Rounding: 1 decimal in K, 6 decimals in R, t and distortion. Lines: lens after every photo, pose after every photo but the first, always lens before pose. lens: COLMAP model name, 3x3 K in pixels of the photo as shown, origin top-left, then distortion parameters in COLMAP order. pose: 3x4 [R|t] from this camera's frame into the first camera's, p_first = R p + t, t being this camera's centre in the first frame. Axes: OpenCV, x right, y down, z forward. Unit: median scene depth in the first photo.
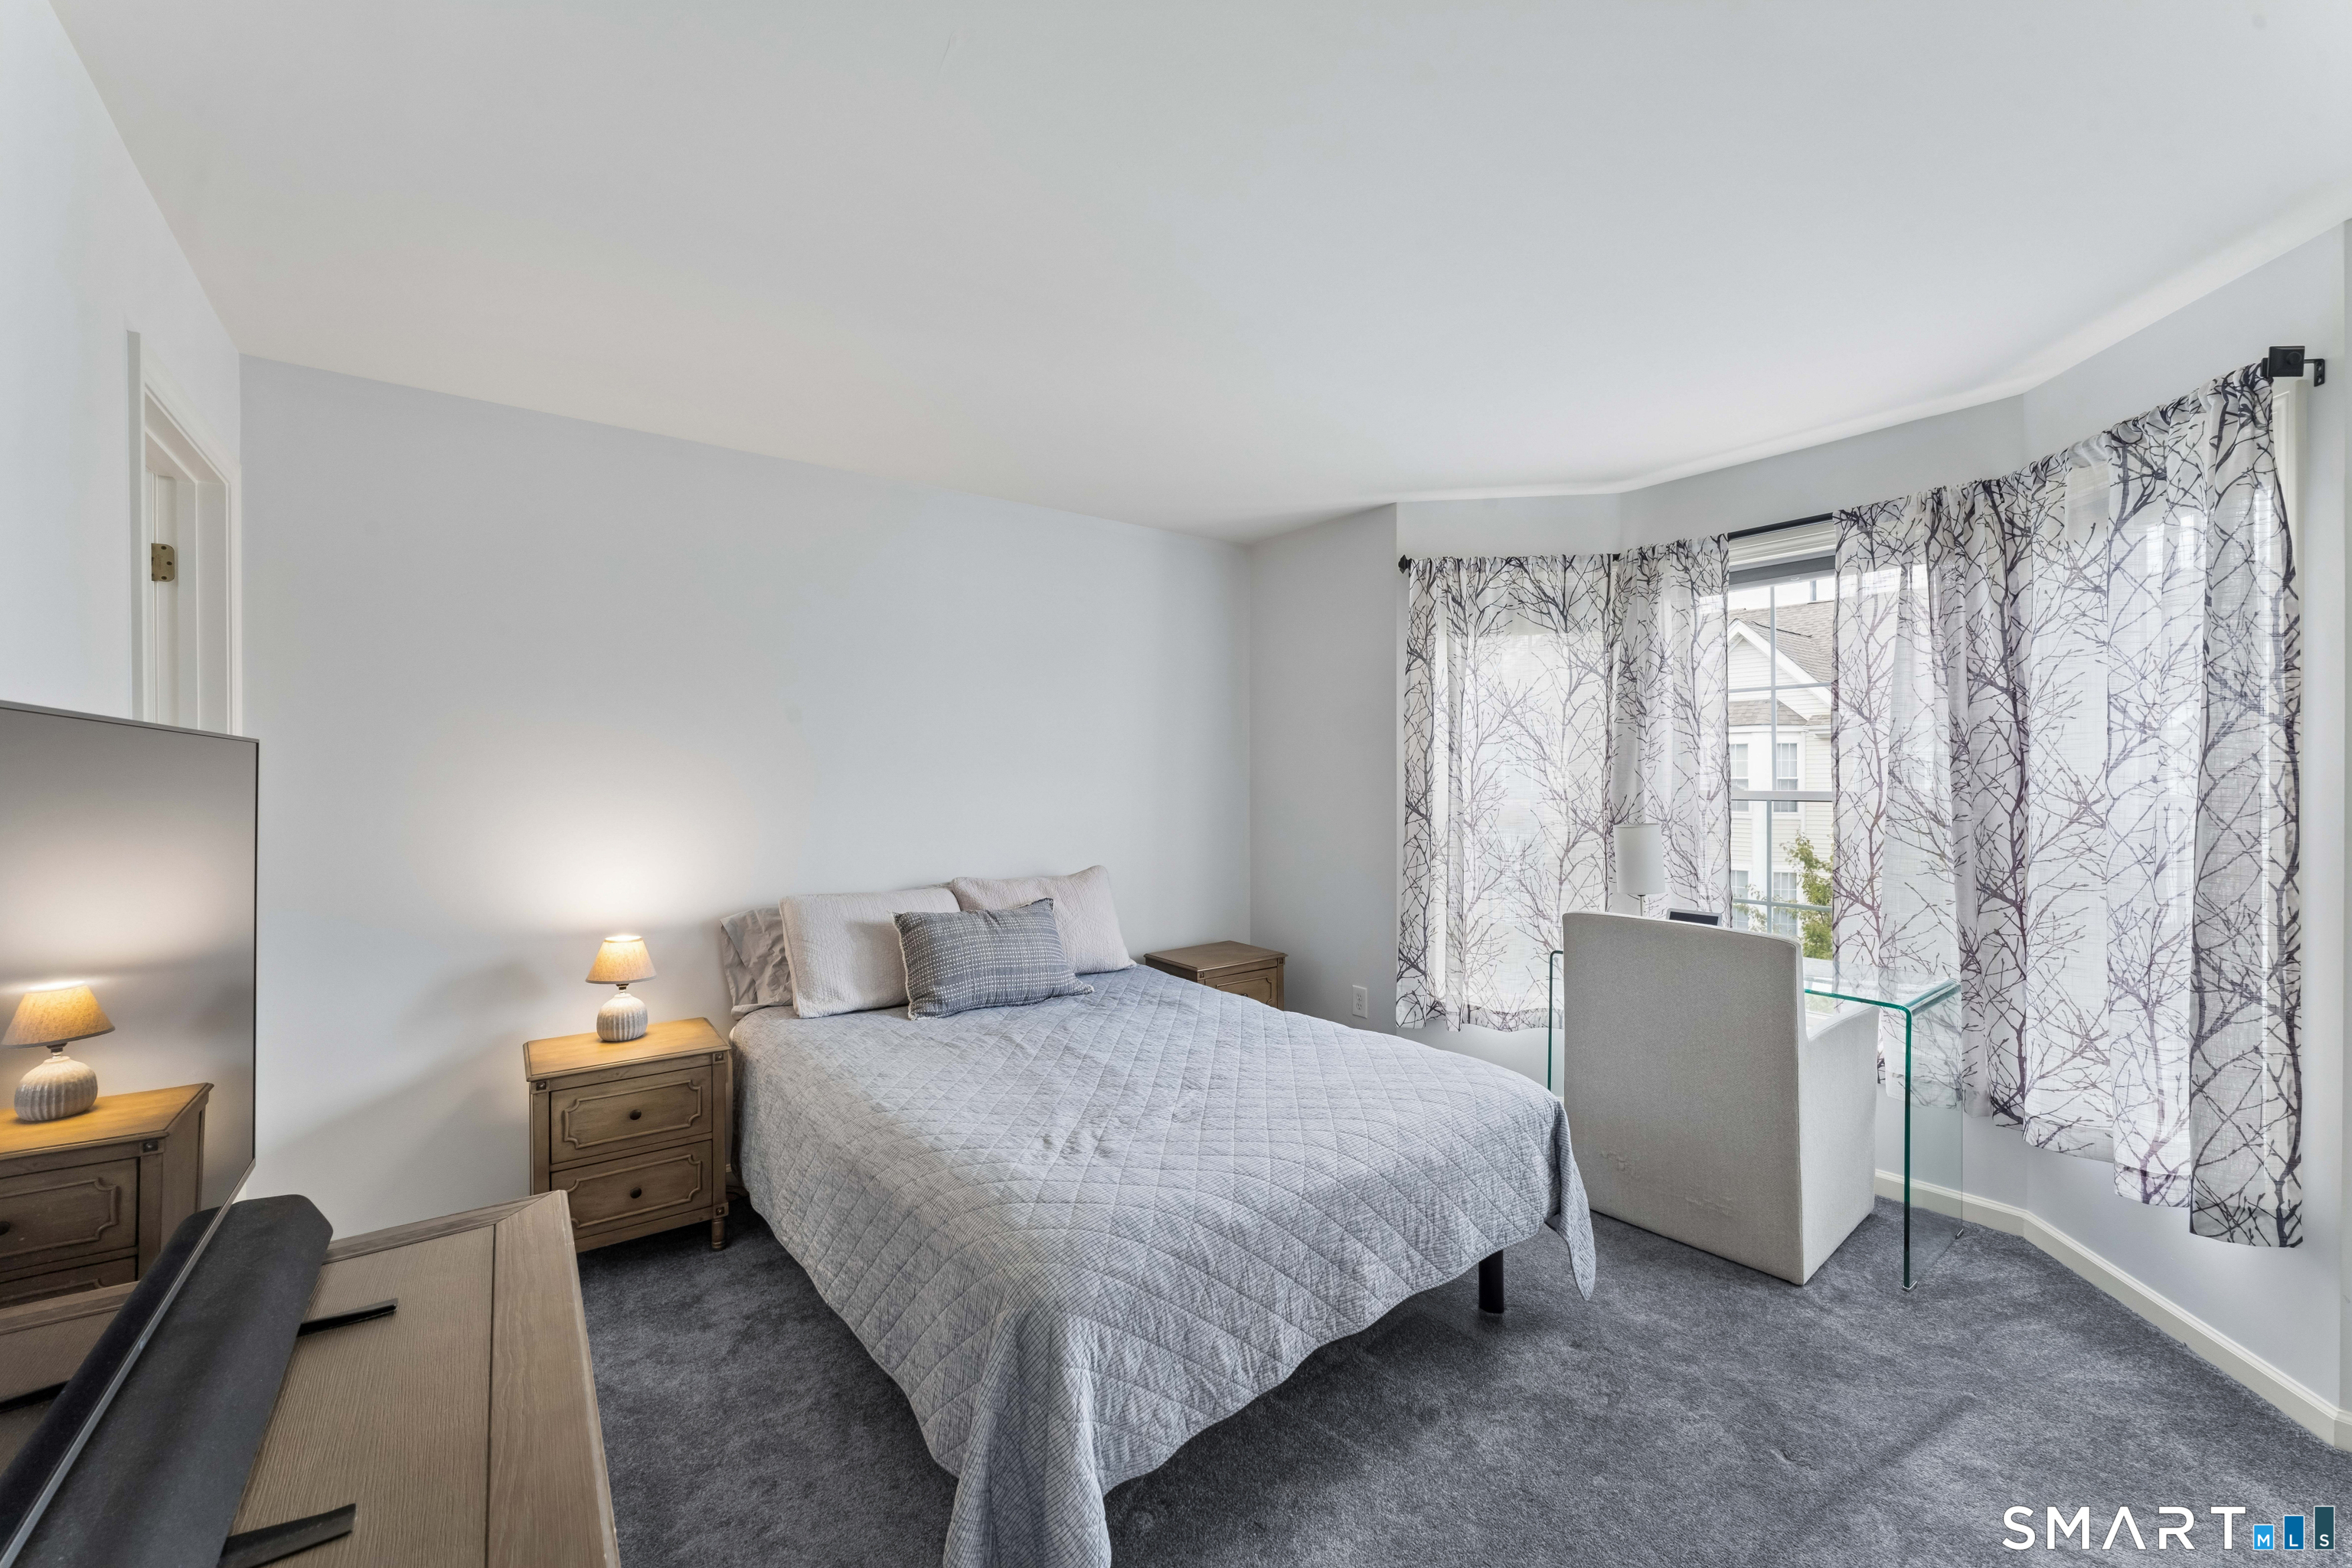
lens RADIAL K [[963.4, 0, 1176.4], [0, 963.4, 780.5], [0, 0, 1]] dist [-0.000163, 0.001016]
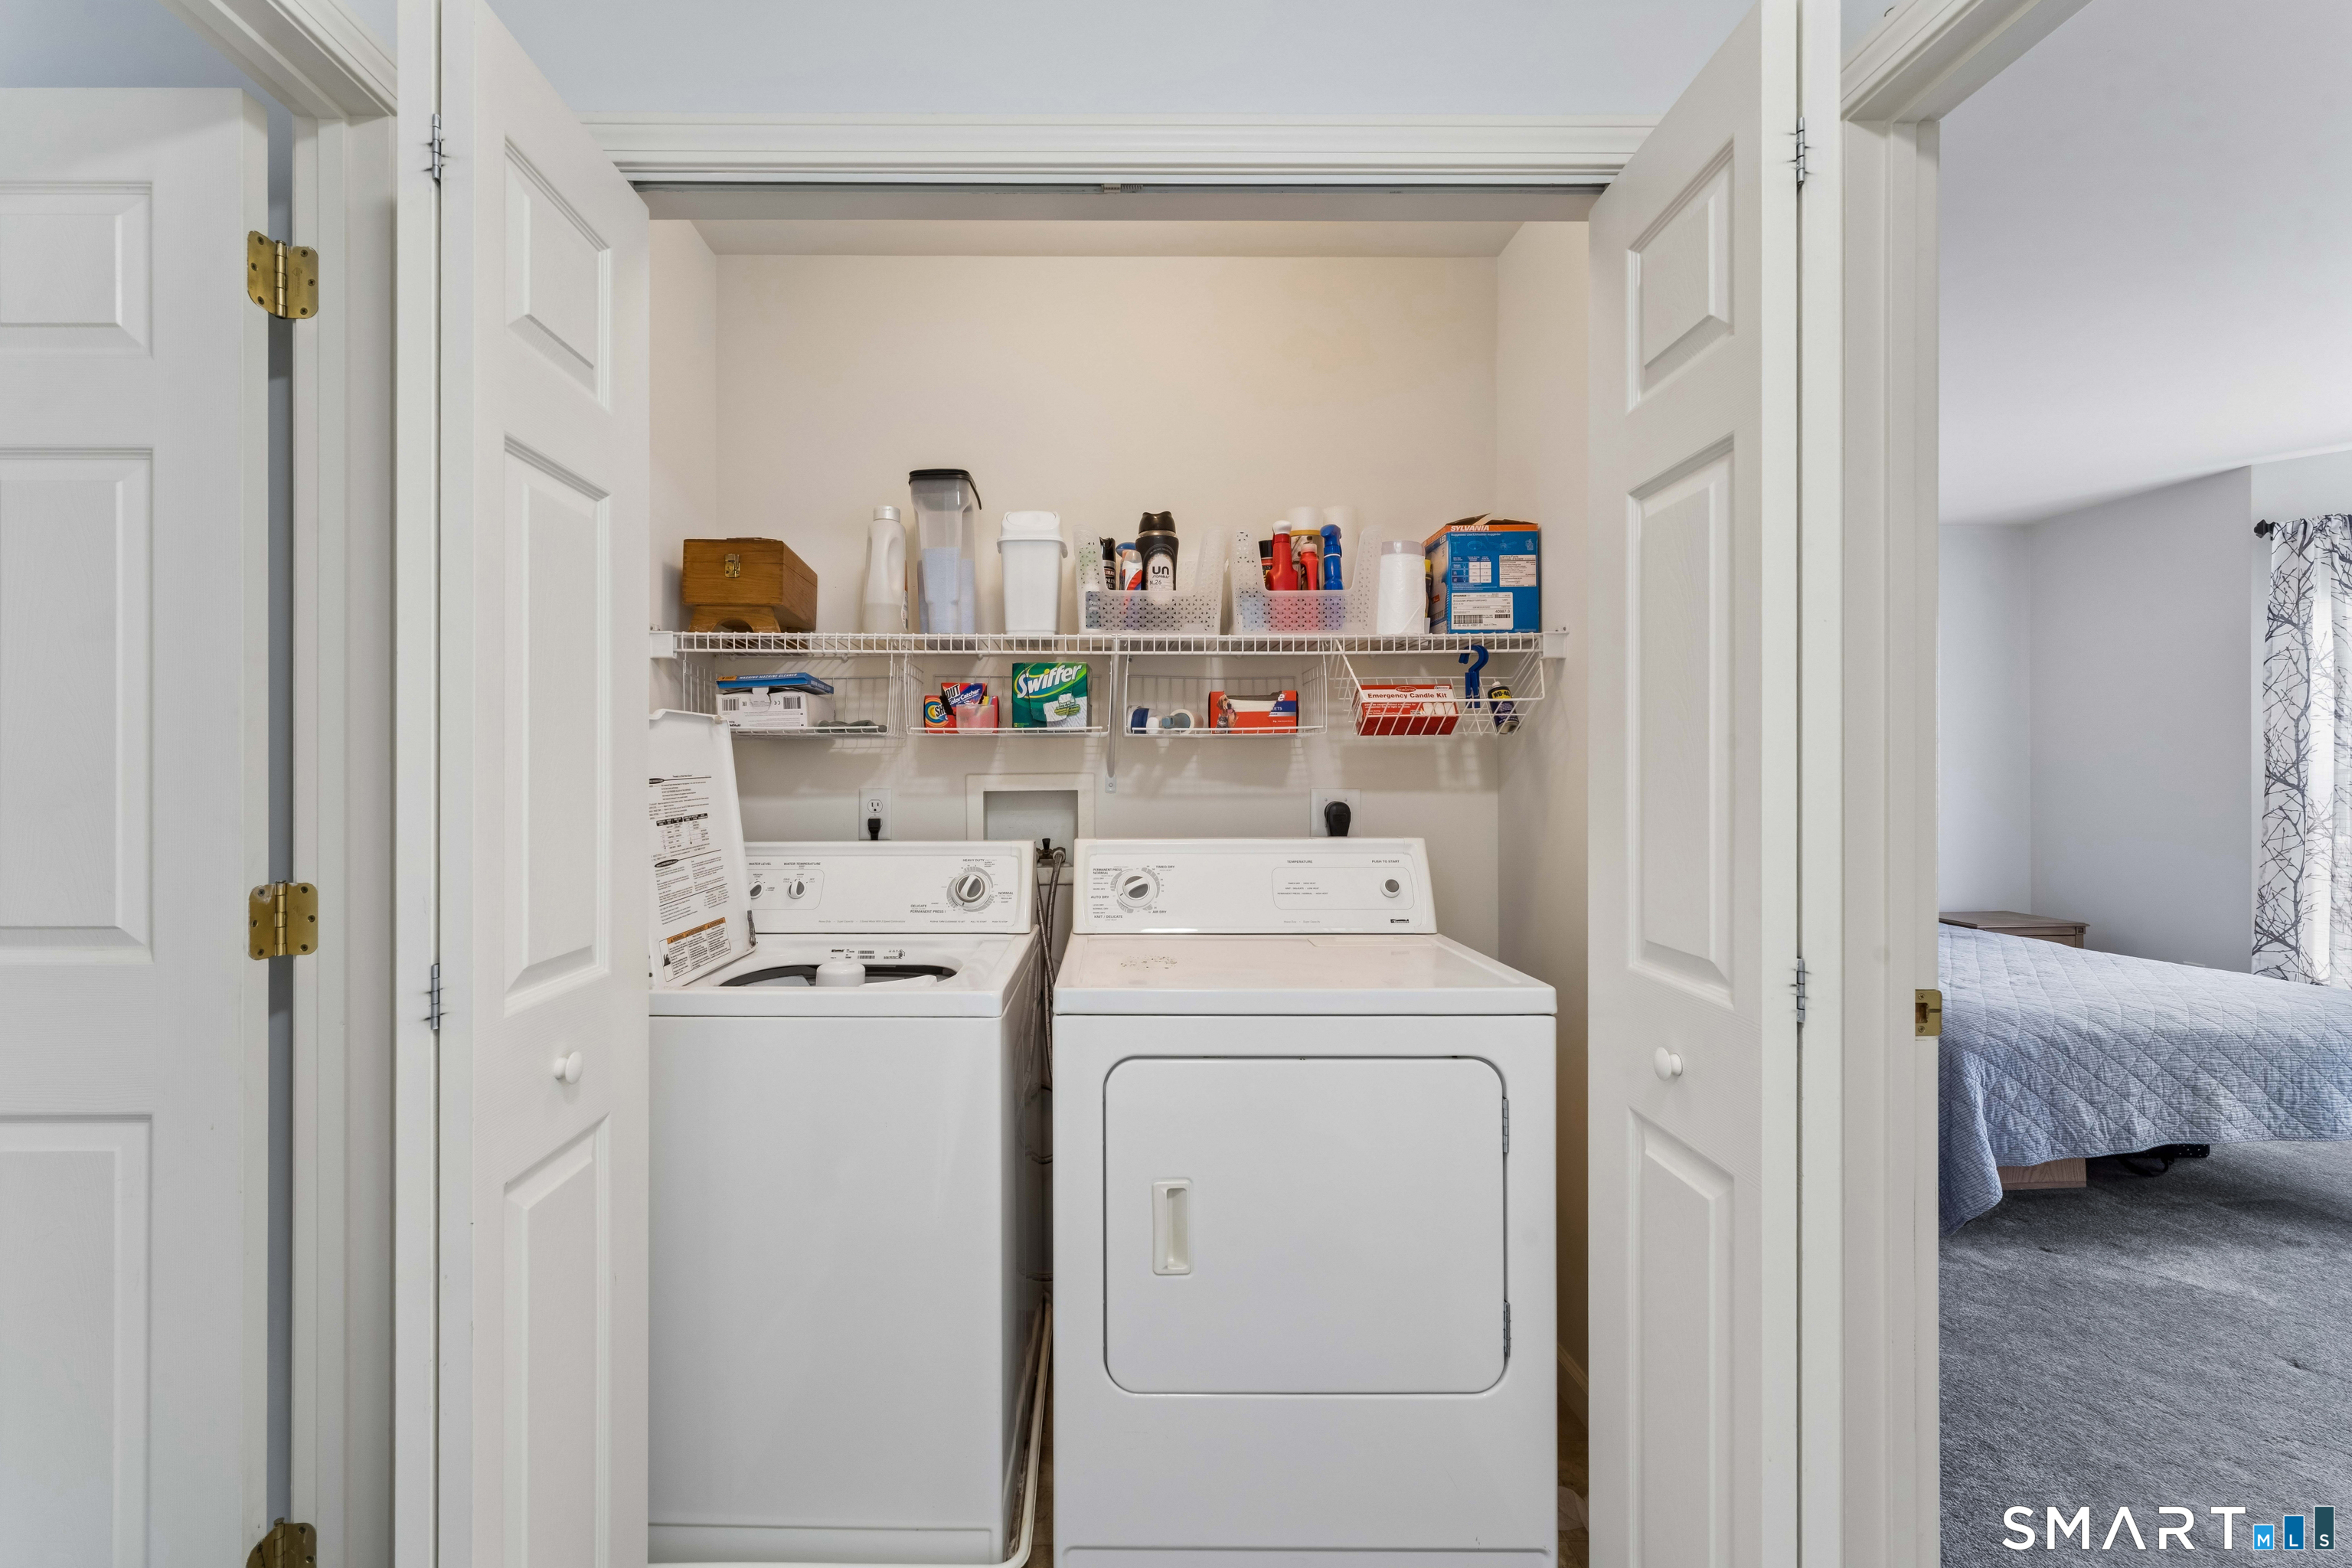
lens RADIAL K [[963.4, 0, 1116.8], [0, 963.4, 779.8], [0, 0, 1]] dist [-0.000163, 0.001016]
pose [[0.803302, -0.000525, -0.595572, -0.116415], [-0.000929, 0.999997, -0.002133, 0.033681], [0.595572, 0.002267, 0.803299, -0.486375]]
